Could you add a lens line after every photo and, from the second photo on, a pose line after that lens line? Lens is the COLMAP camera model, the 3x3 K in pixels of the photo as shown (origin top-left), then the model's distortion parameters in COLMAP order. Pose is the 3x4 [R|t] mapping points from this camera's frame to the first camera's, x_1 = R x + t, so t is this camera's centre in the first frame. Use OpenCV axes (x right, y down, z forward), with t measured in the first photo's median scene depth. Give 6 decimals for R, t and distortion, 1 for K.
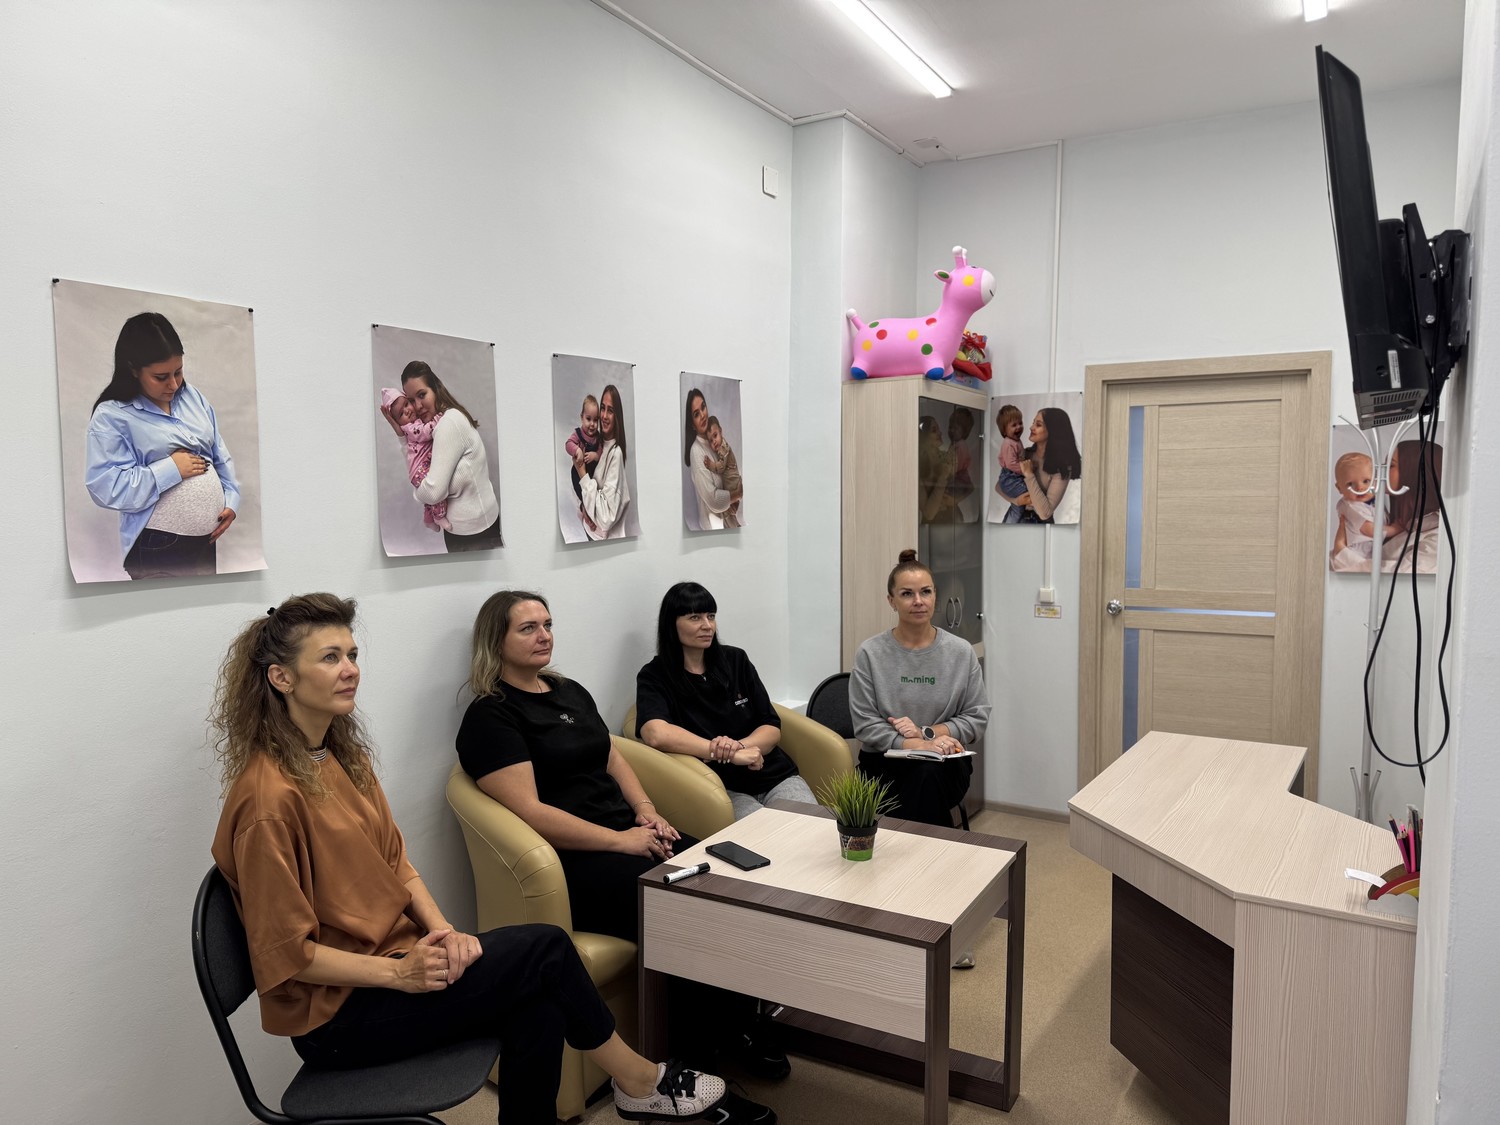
lens RADIAL K [[1067.4, 0, 749.0], [0, 1067.4, 546.7], [0, 0, 1]] dist [0.256032, -0.475251]
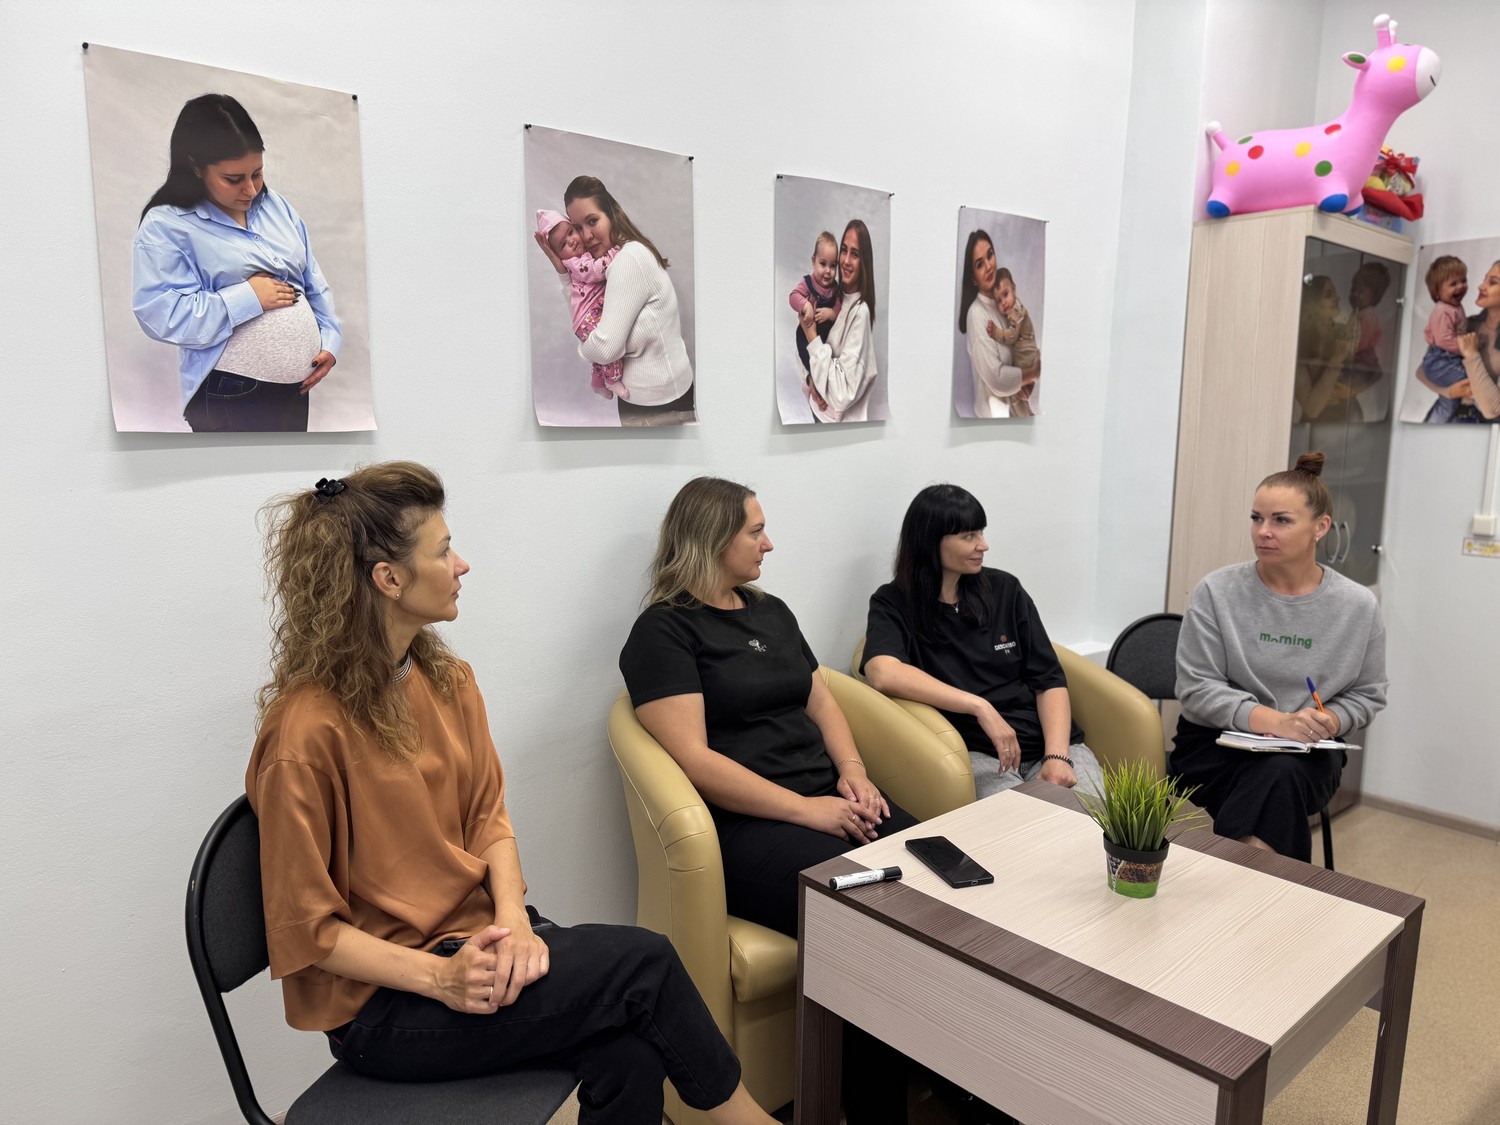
lens RADIAL K [[1068.7, 0, 750.0], [0, 1068.7, 562.5], [0, 0, 1]] dist [0.048149, -0.053562]
pose [[0.949081, 0.058804, -0.309494, 0.057187], [-0.031607, 0.995241, 0.092173, 0.028058], [0.313442, -0.077698, 0.946423, 0.264371]]
